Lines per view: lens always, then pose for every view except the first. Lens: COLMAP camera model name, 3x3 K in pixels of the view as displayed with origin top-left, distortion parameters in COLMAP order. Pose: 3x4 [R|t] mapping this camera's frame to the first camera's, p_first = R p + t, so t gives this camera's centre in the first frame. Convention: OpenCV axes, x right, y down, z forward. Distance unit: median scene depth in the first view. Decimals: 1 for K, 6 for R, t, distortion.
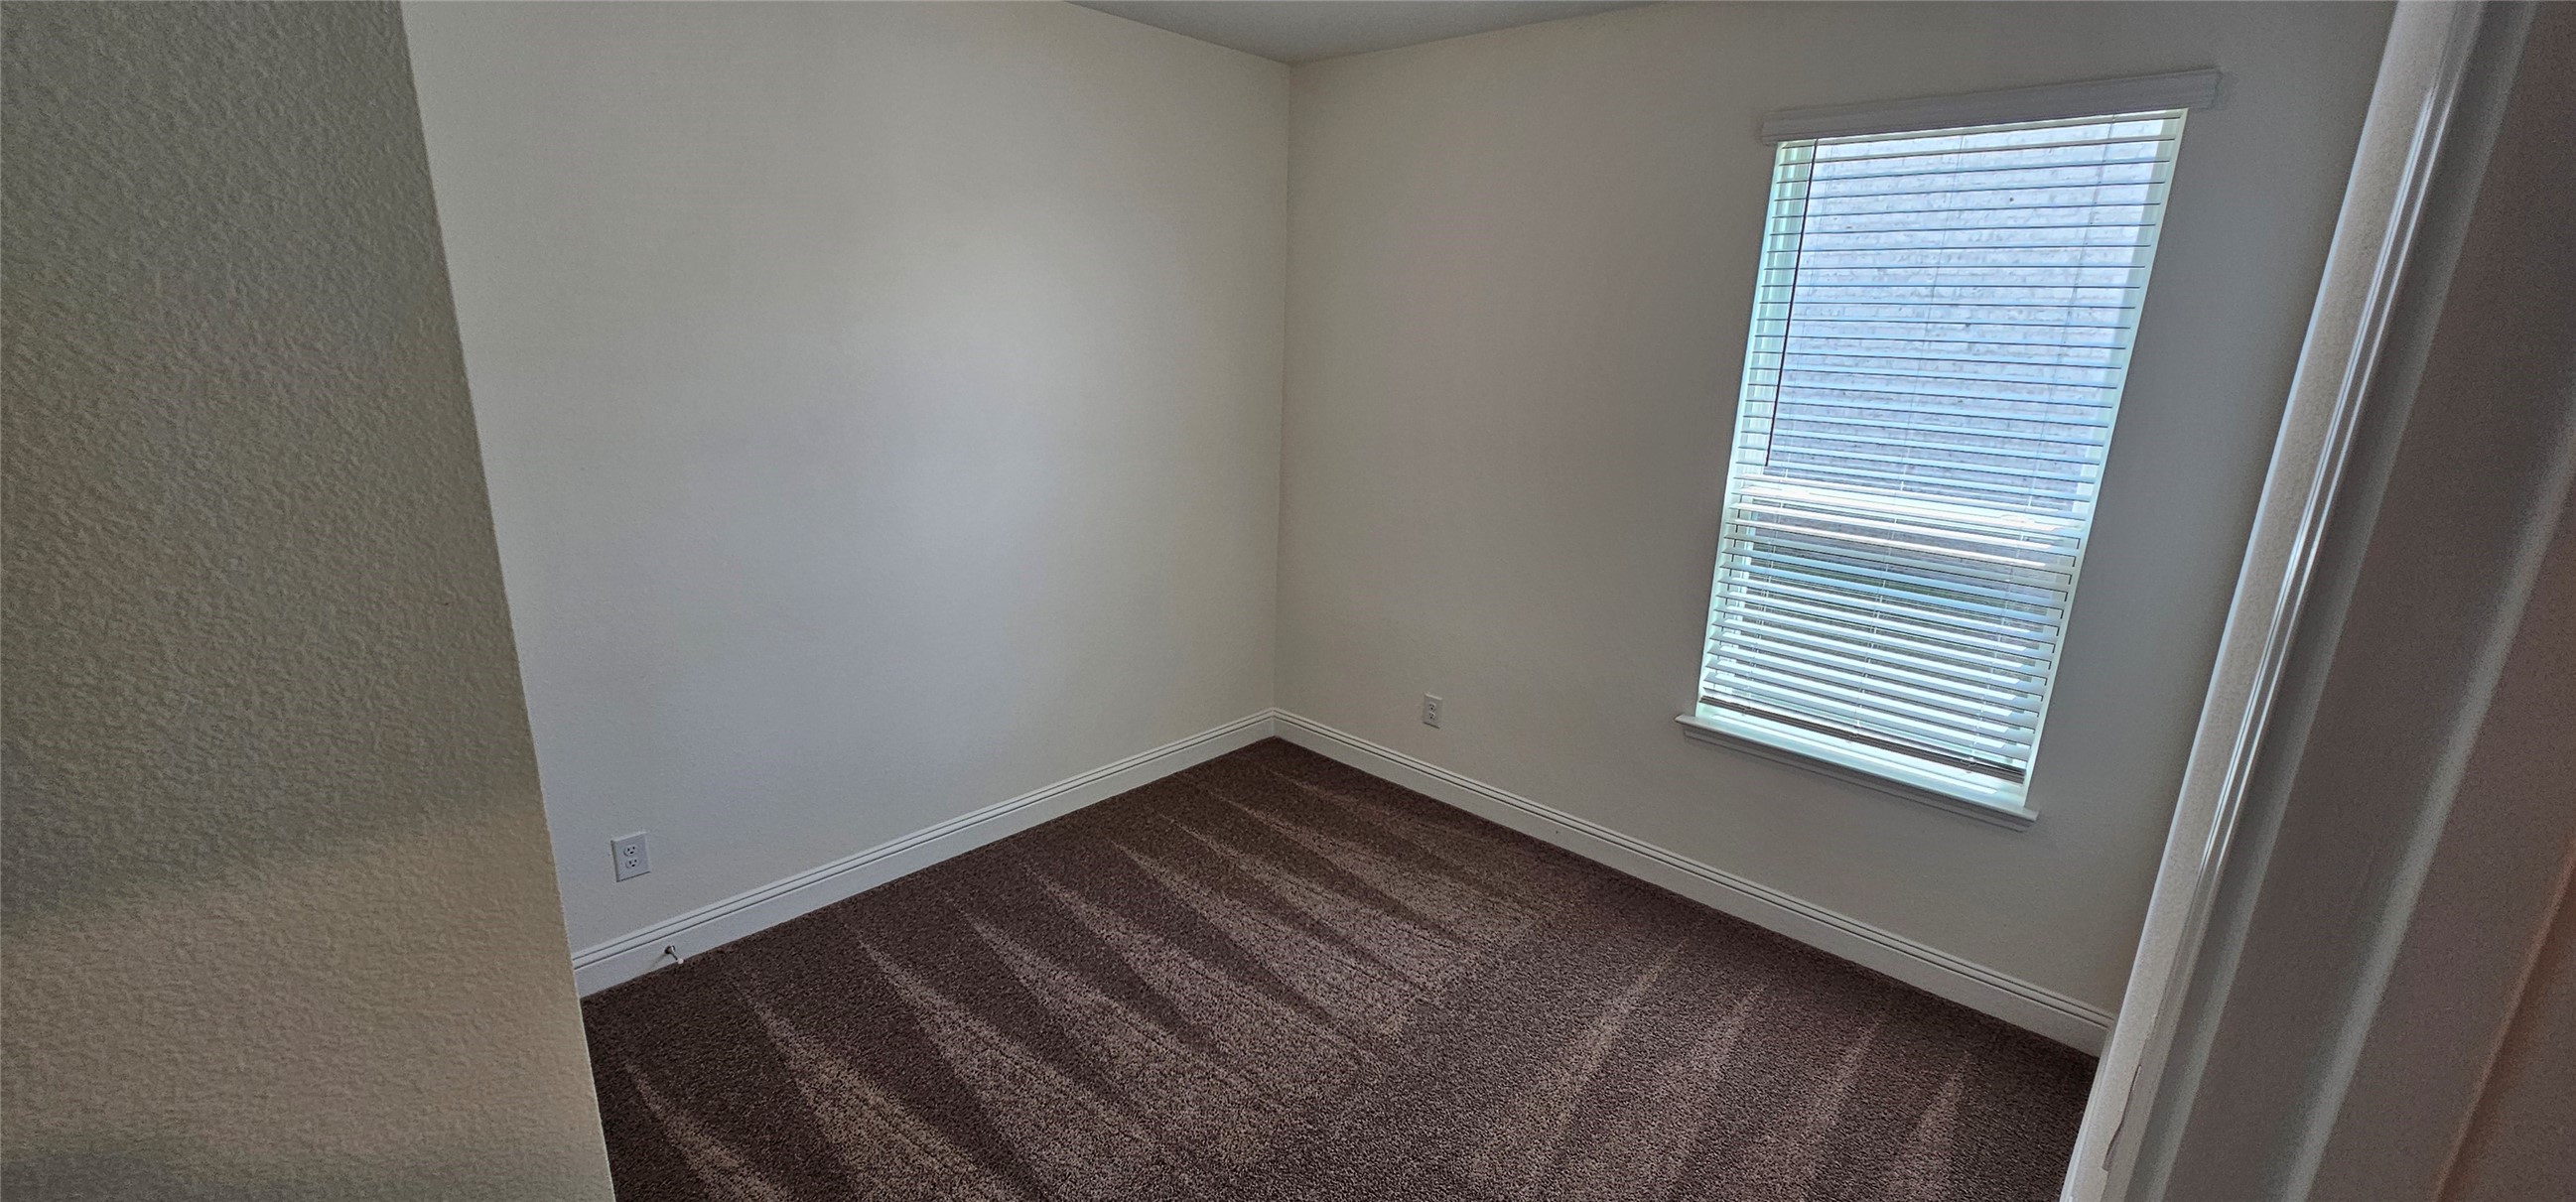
lens RADIAL K [[1050.1, 0, 1287.0], [0, 1050.1, 605.1], [0, 0, 1]] dist [0.001810, 0.000977]
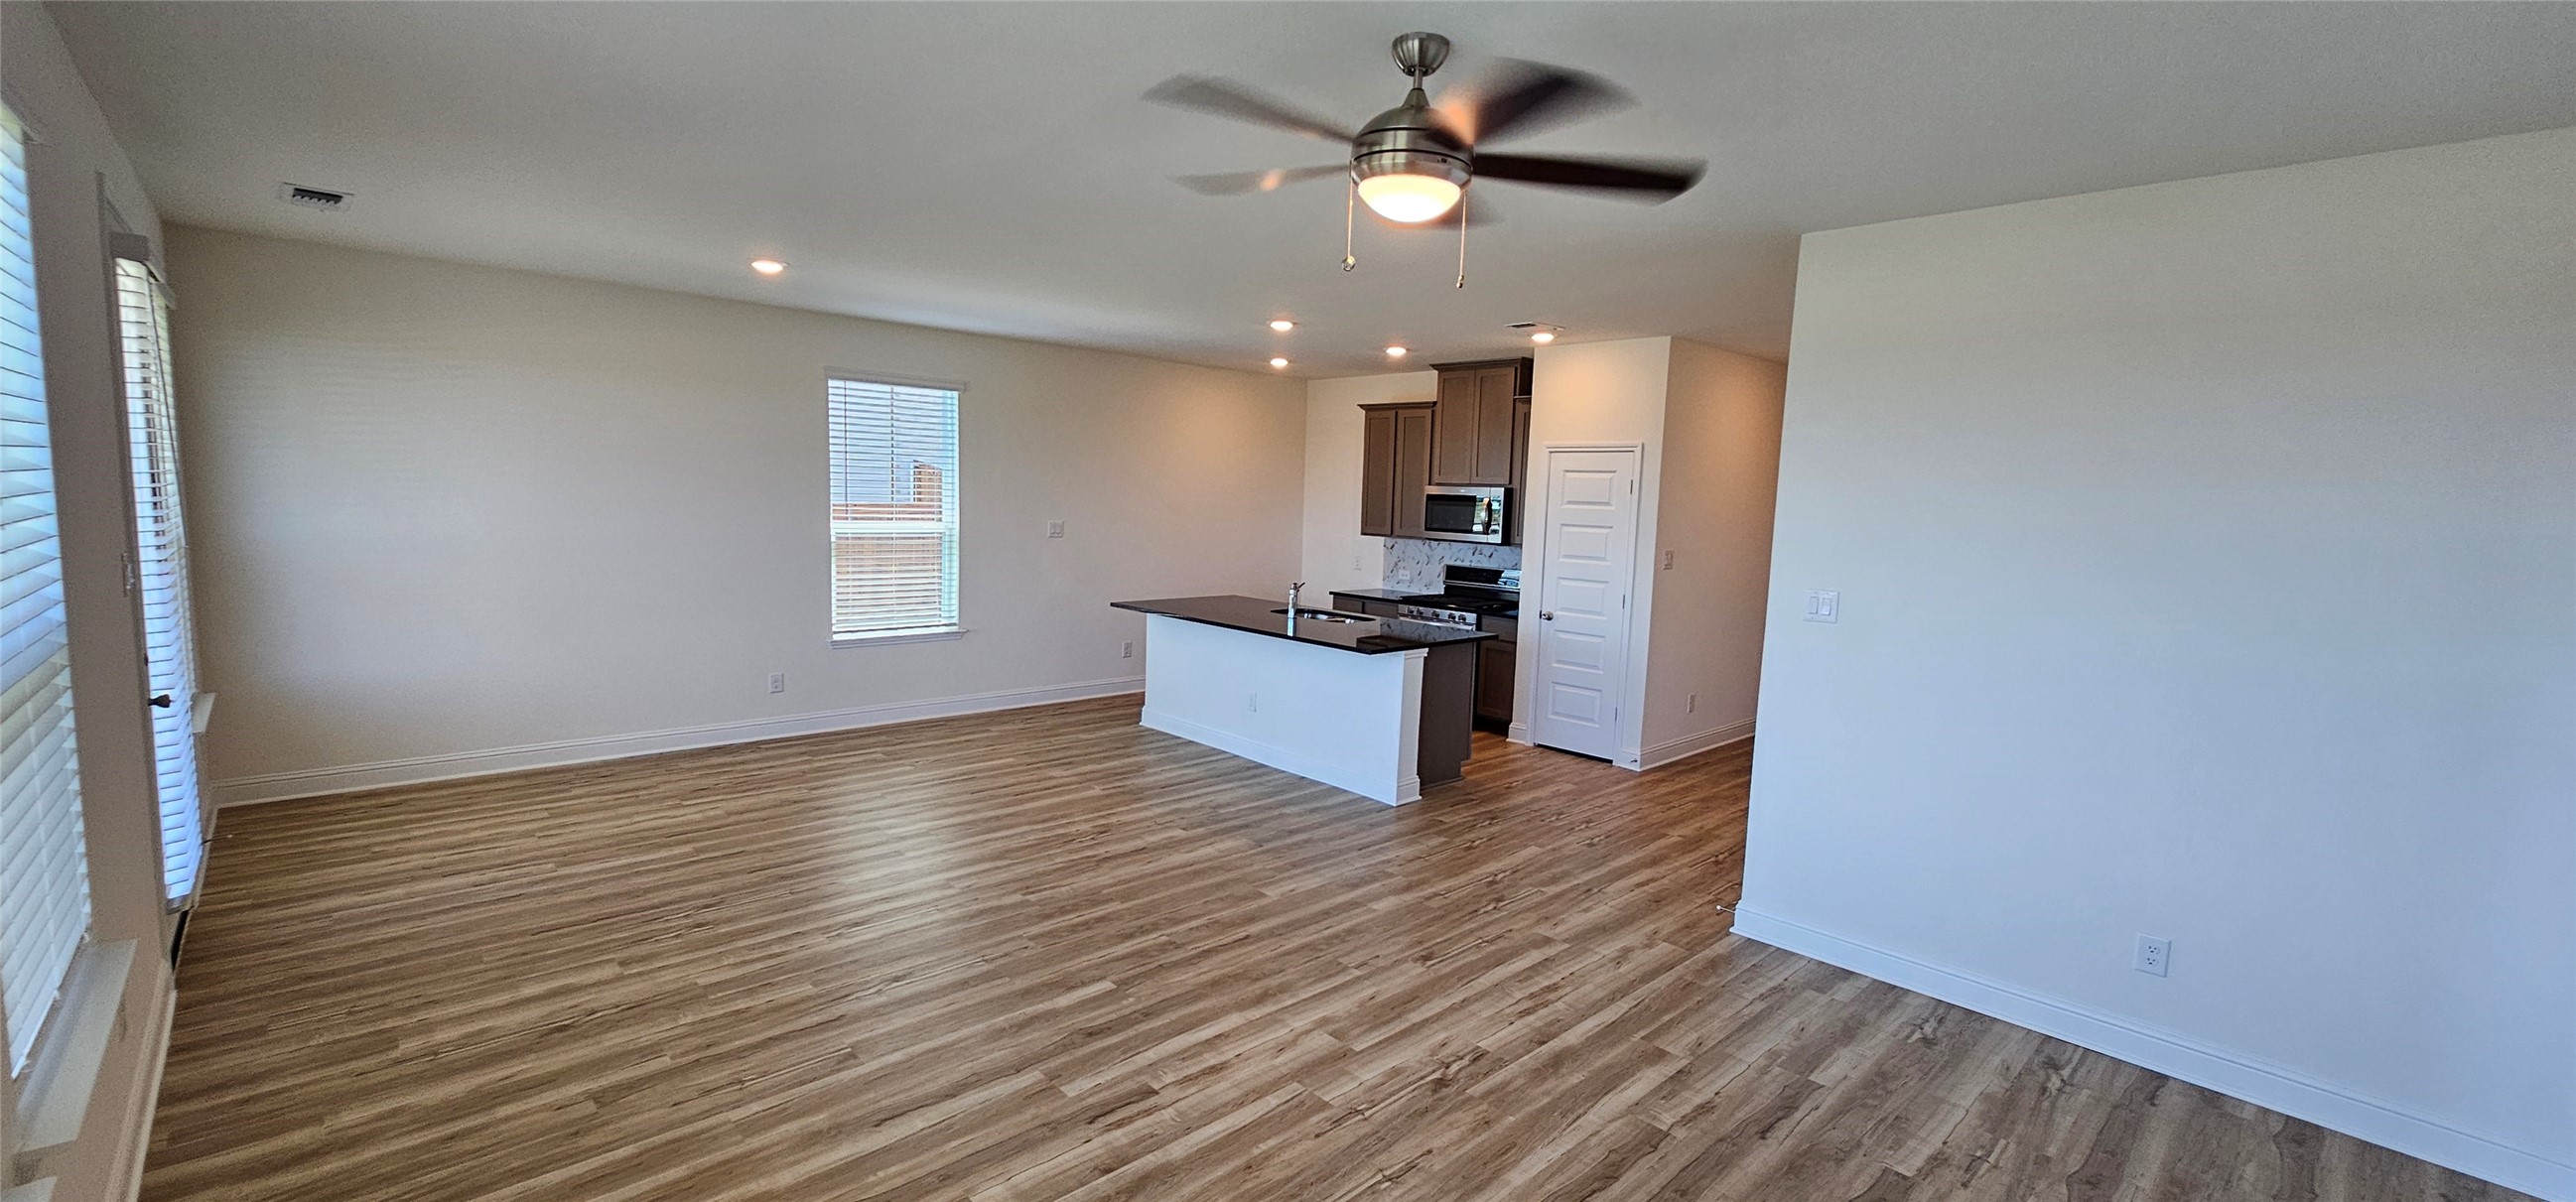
lens RADIAL K [[1050.1, 0, 1287.0], [0, 1050.1, 605.1], [0, 0, 1]] dist [0.001810, 0.000977]
pose [[-0.130998, -0.188778, 0.973243, -1.375578], [0.141308, 0.968124, 0.206805, -0.209603], [-0.981260, 0.164618, -0.100147, 0.282483]]
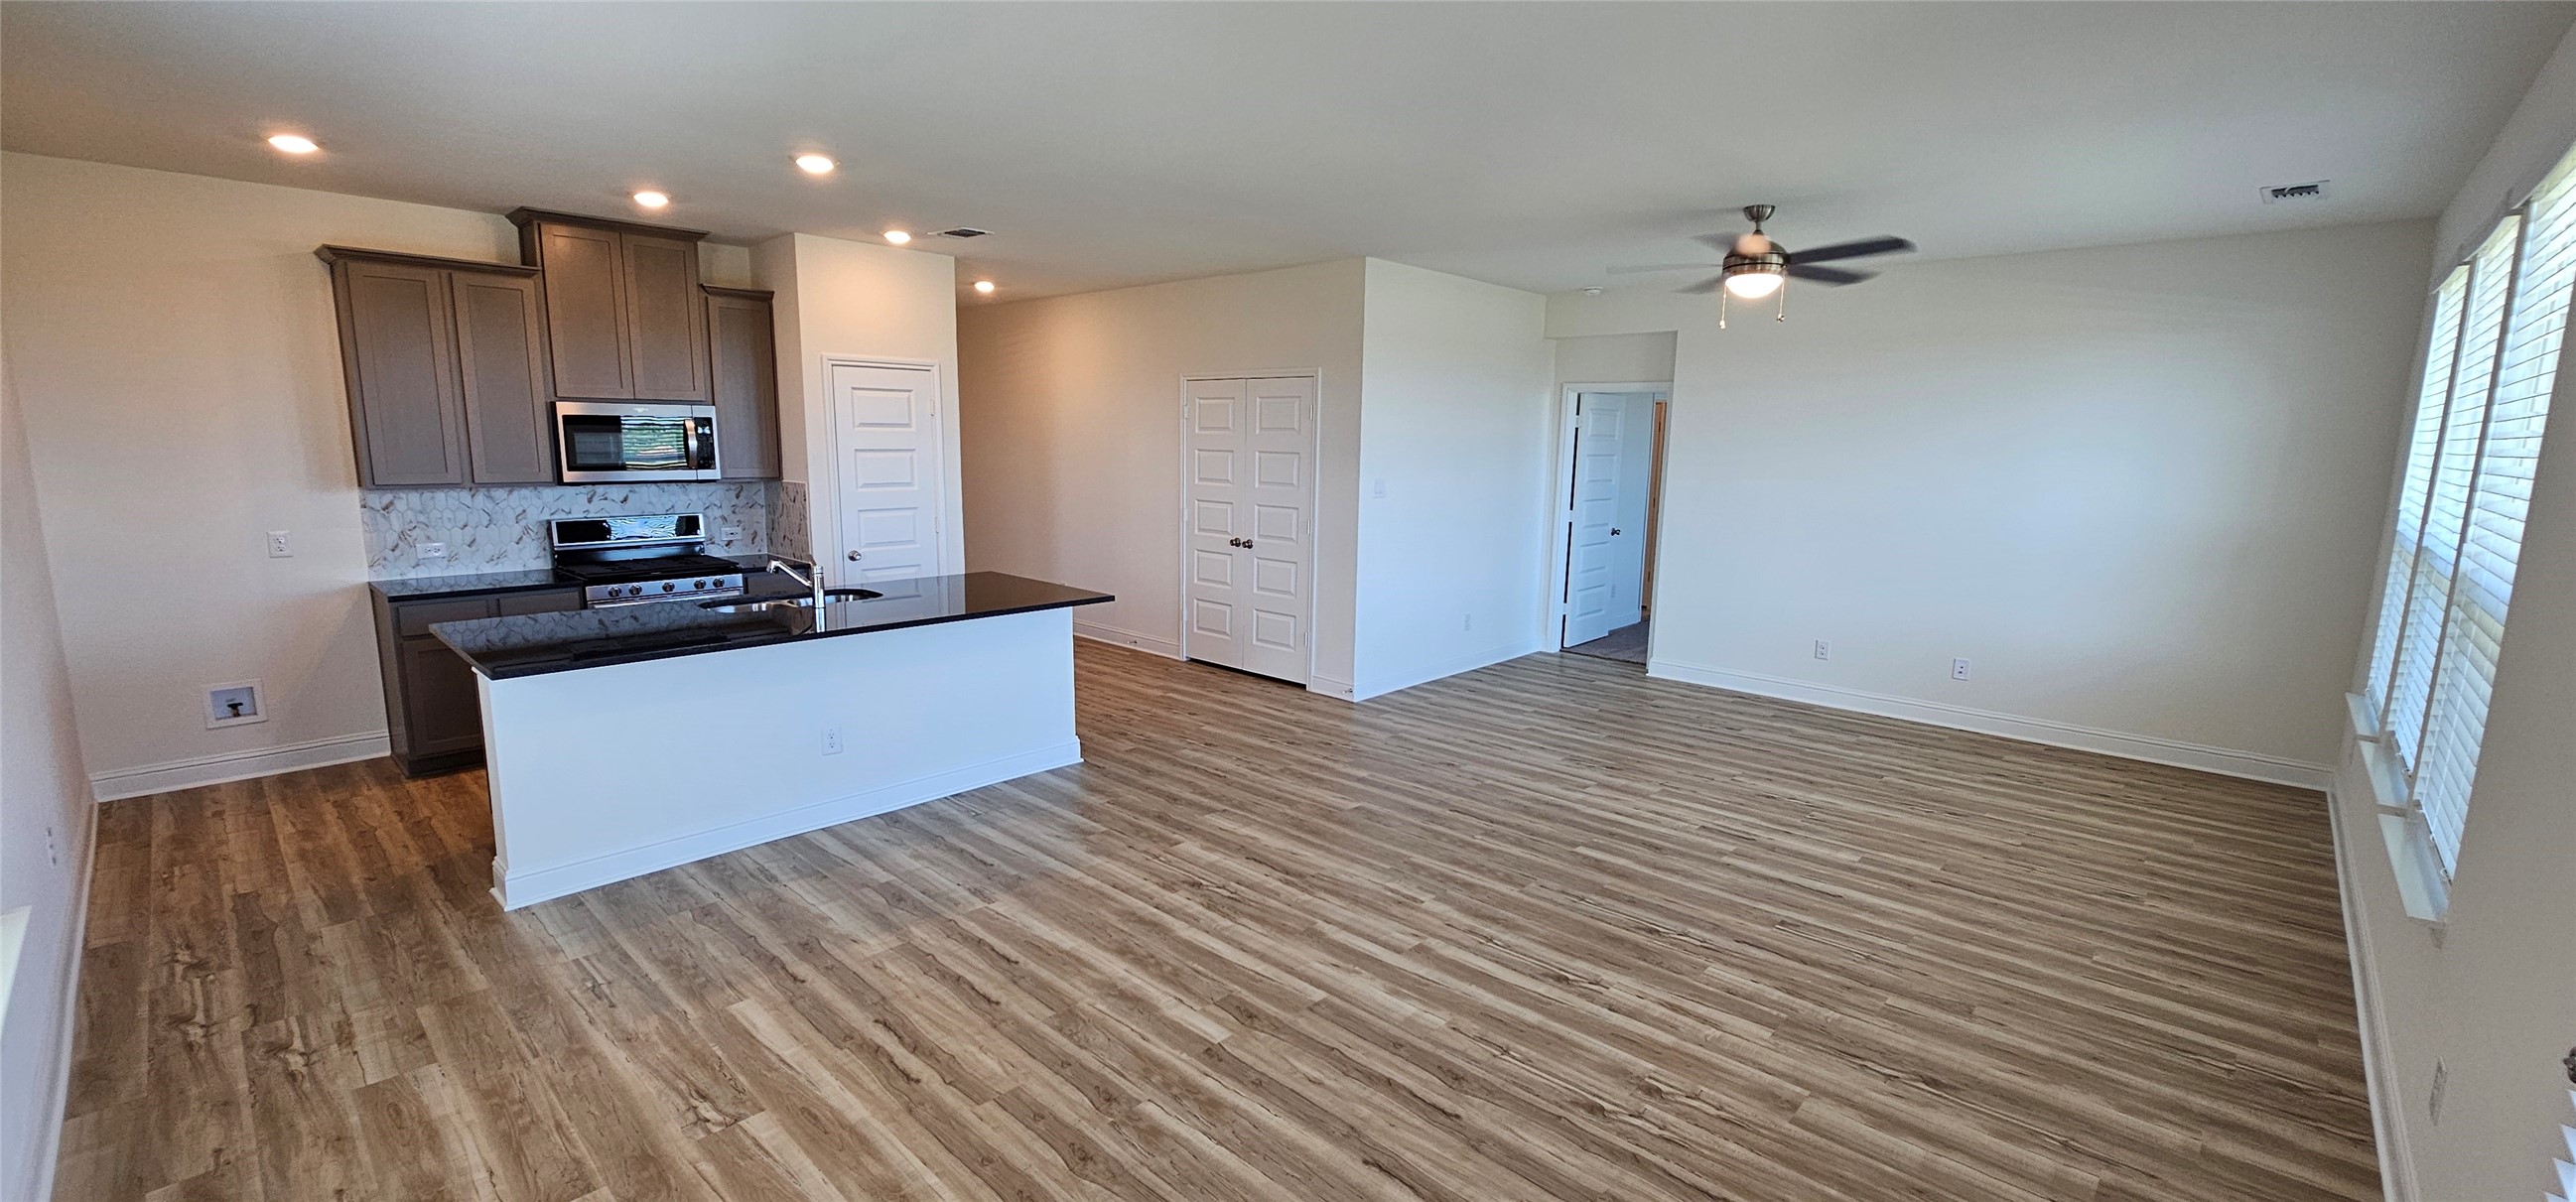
lens RADIAL K [[1050.1, 0, 1287.0], [0, 1050.1, 605.1], [0, 0, 1]] dist [0.001810, 0.000977]
pose [[-0.975855, -0.058778, -0.210362, -0.071983], [-0.126070, 0.938061, 0.322720, -0.273615], [0.178364, 0.341448, -0.922821, 1.206360]]
